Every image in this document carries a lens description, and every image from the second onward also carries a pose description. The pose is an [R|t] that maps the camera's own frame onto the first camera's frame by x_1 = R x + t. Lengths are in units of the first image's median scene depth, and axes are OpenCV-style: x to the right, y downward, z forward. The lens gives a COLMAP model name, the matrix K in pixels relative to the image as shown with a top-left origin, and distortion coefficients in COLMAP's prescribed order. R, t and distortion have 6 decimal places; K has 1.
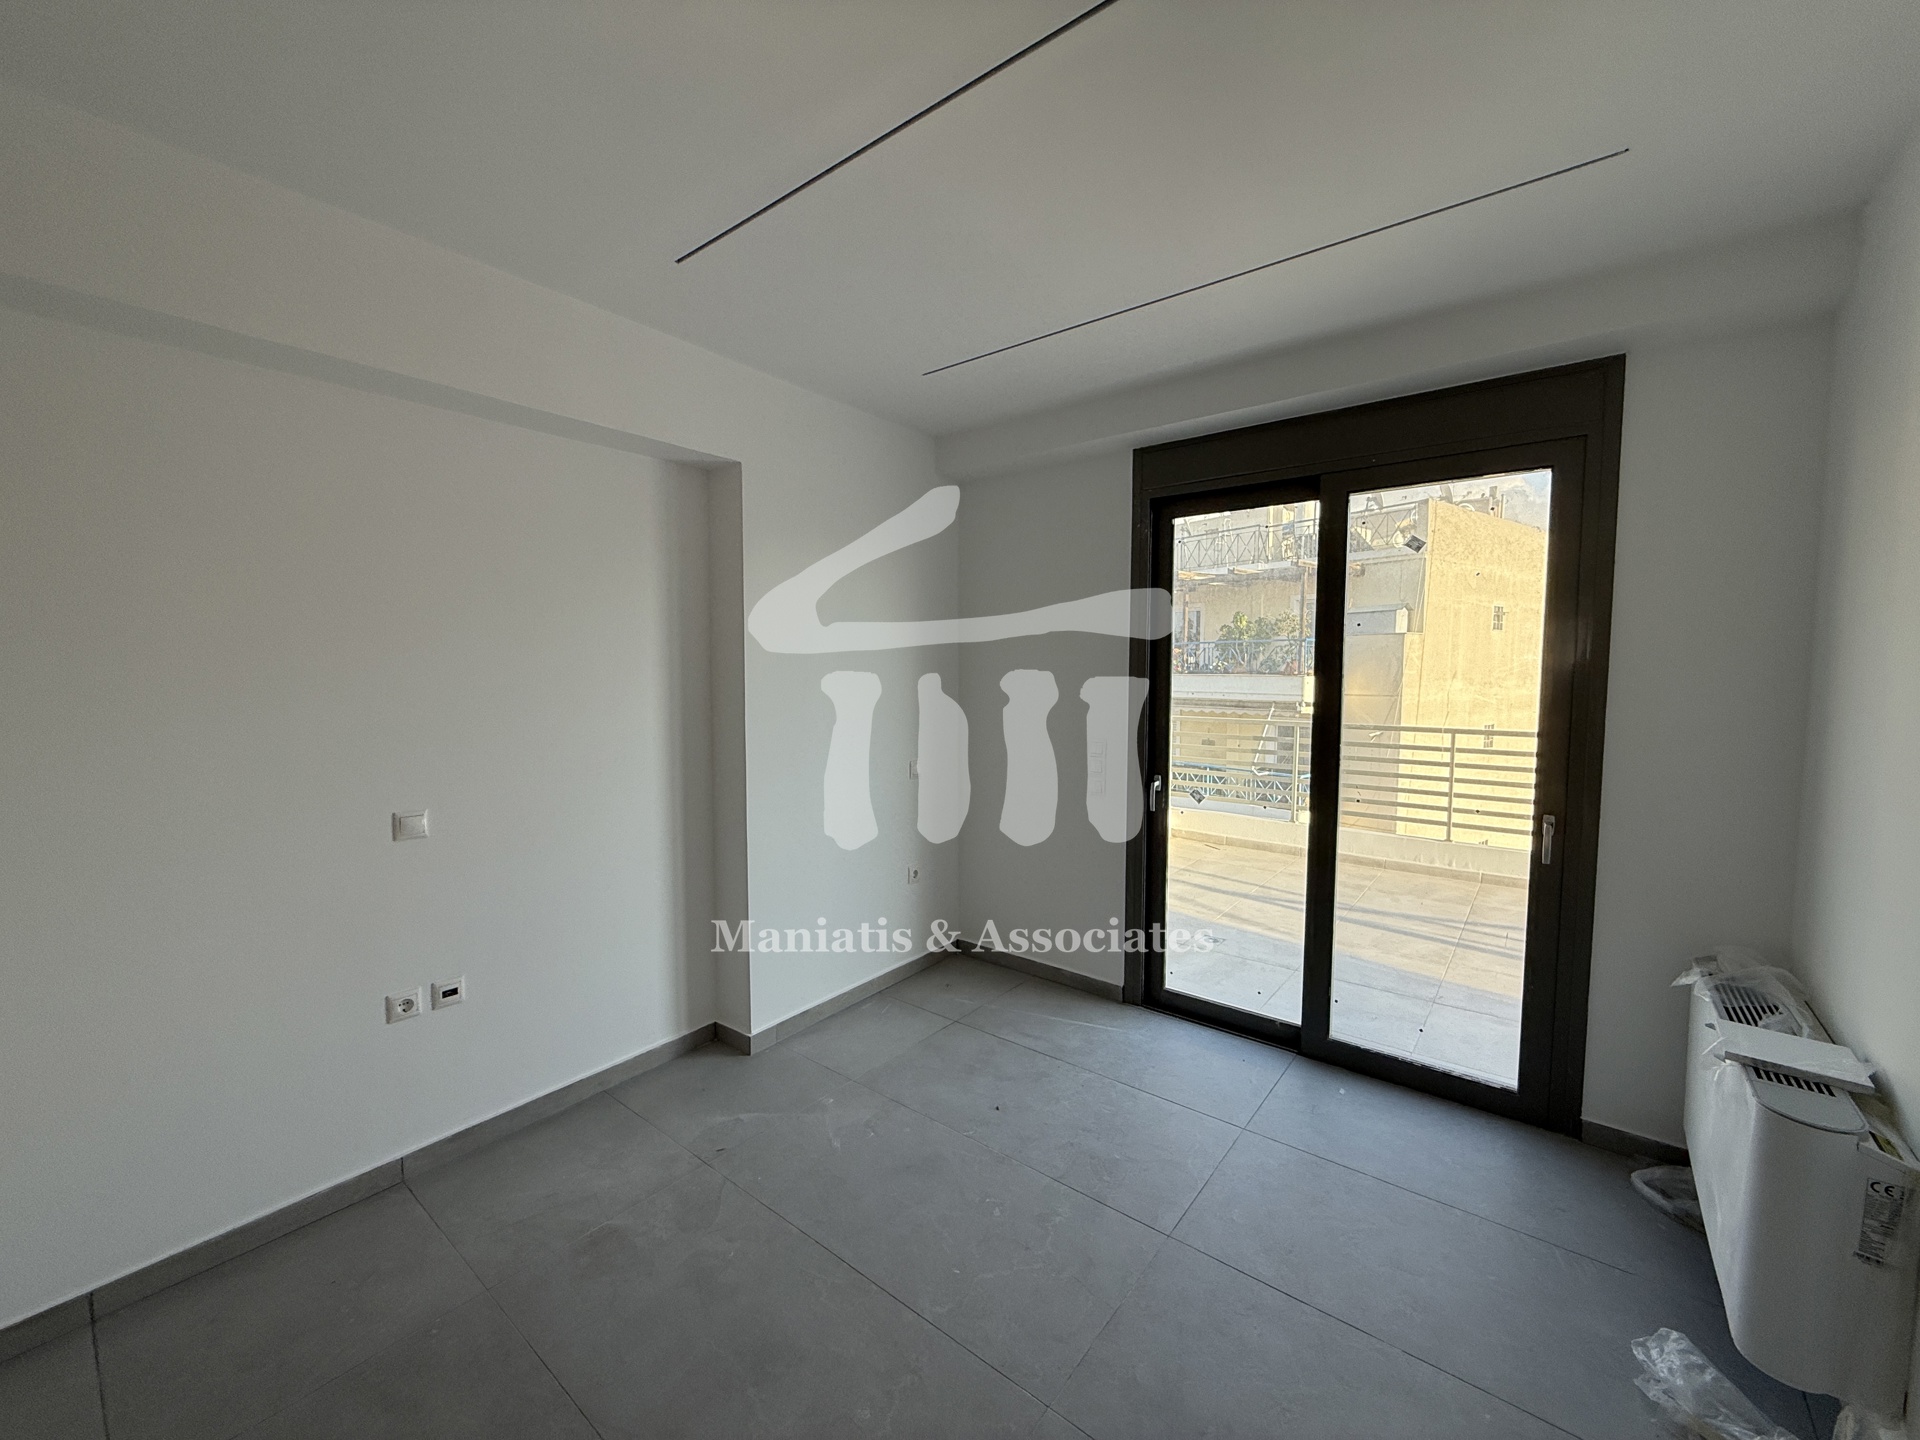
lens RADIAL K [[761.2, 0, 952.1], [0, 761.2, 721.6], [0, 0, 1]] dist [0.000676, -0.000173]
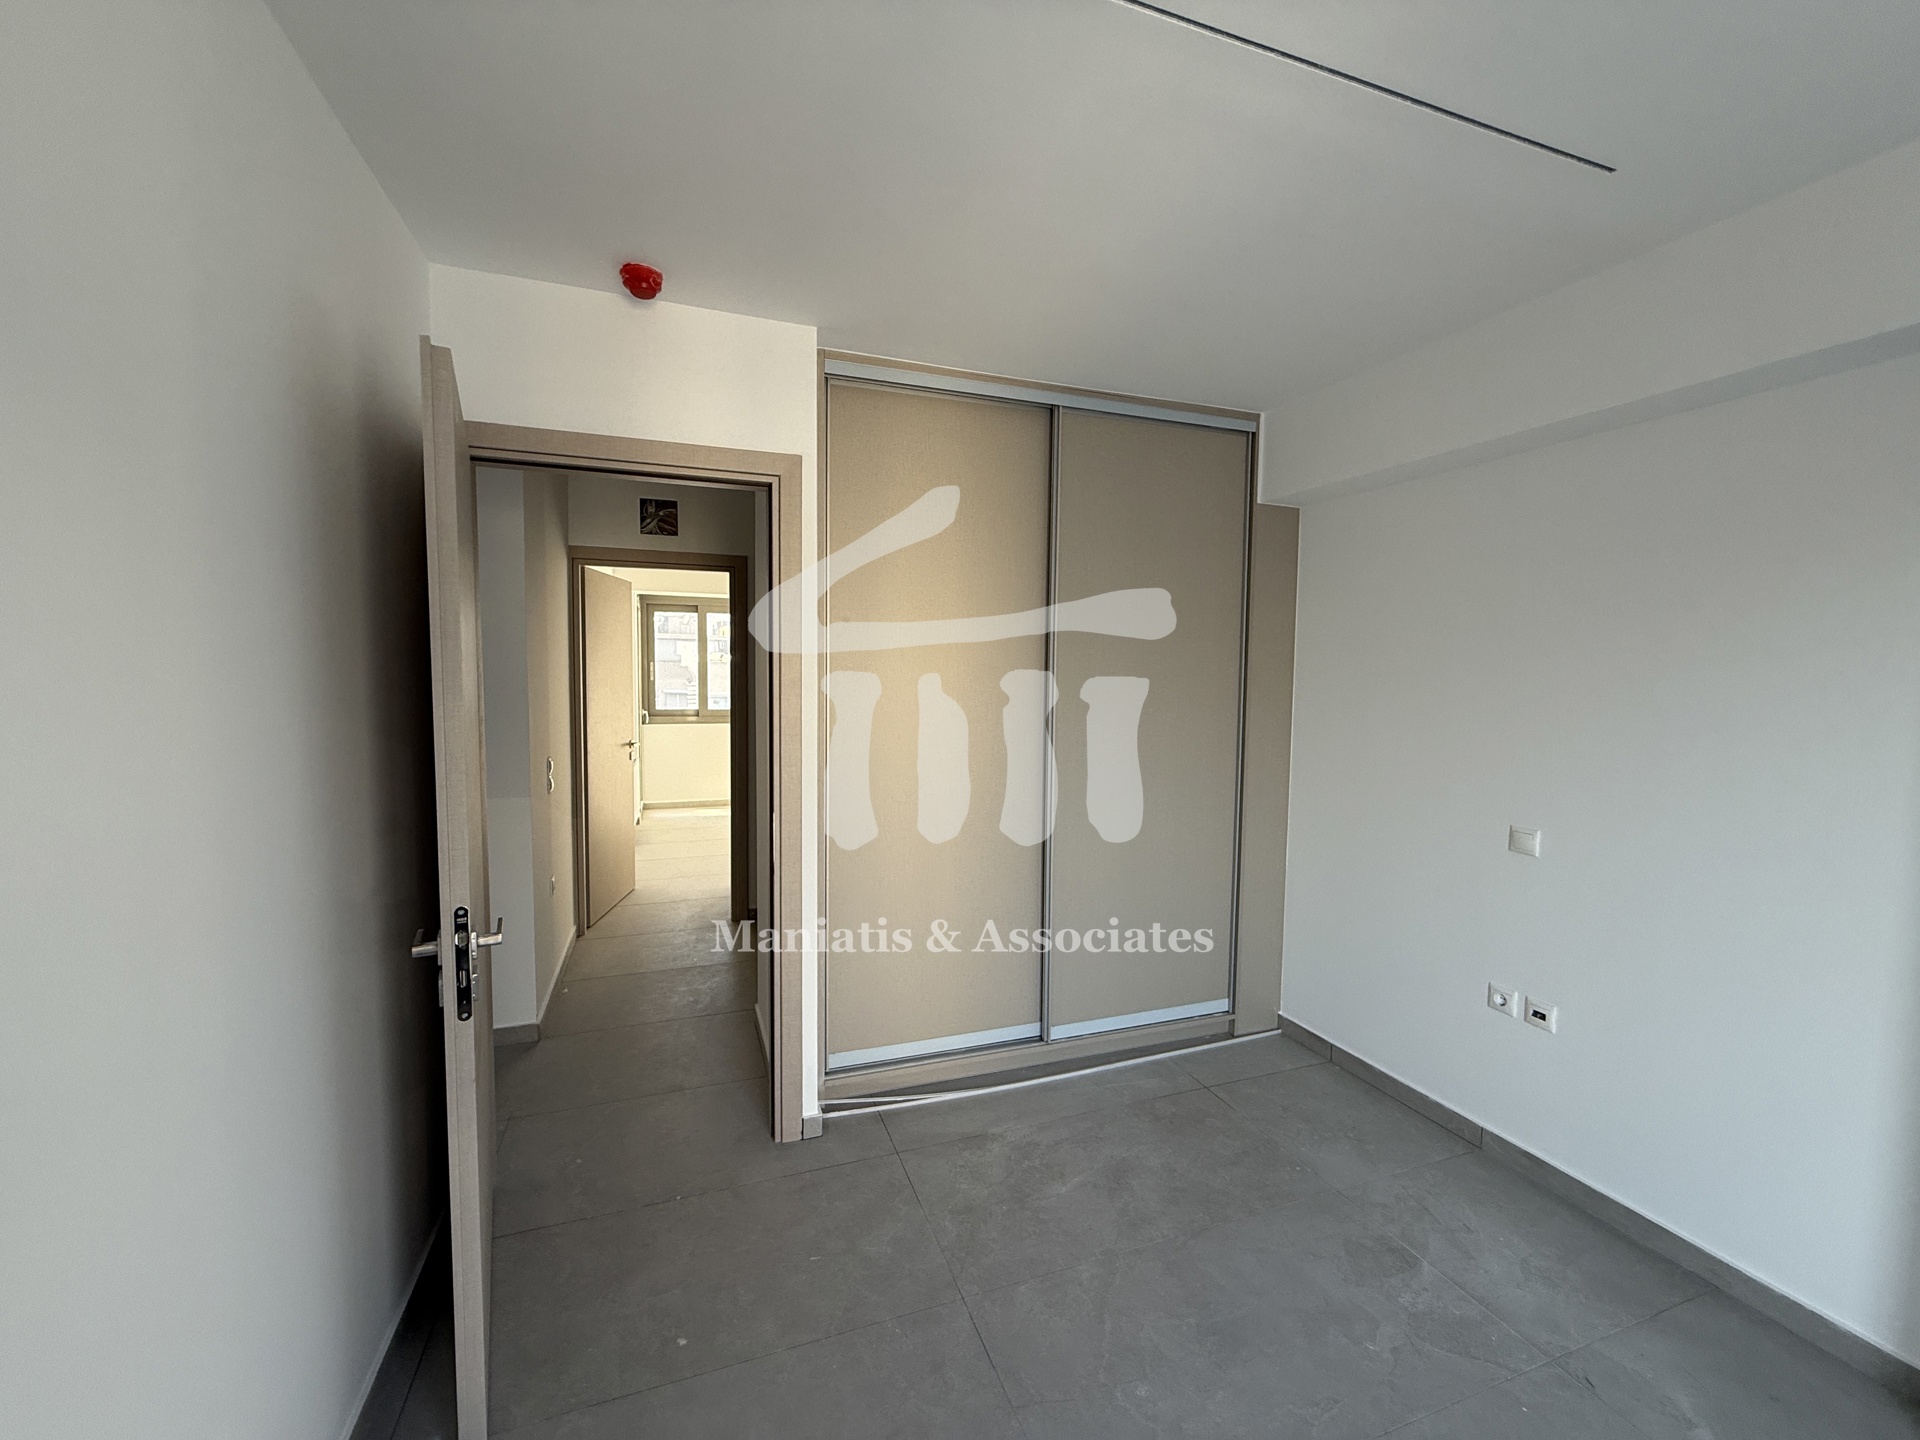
lens RADIAL K [[761.2, 0, 955.6], [0, 761.2, 721.6], [0, 0, 1]] dist [0.000676, -0.000173]
pose [[-0.524459, 0.039262, -0.850530, 0.530429], [-0.073804, 0.993080, 0.091352, -0.060449], [0.848231, 0.110683, -0.517932, 0.728892]]
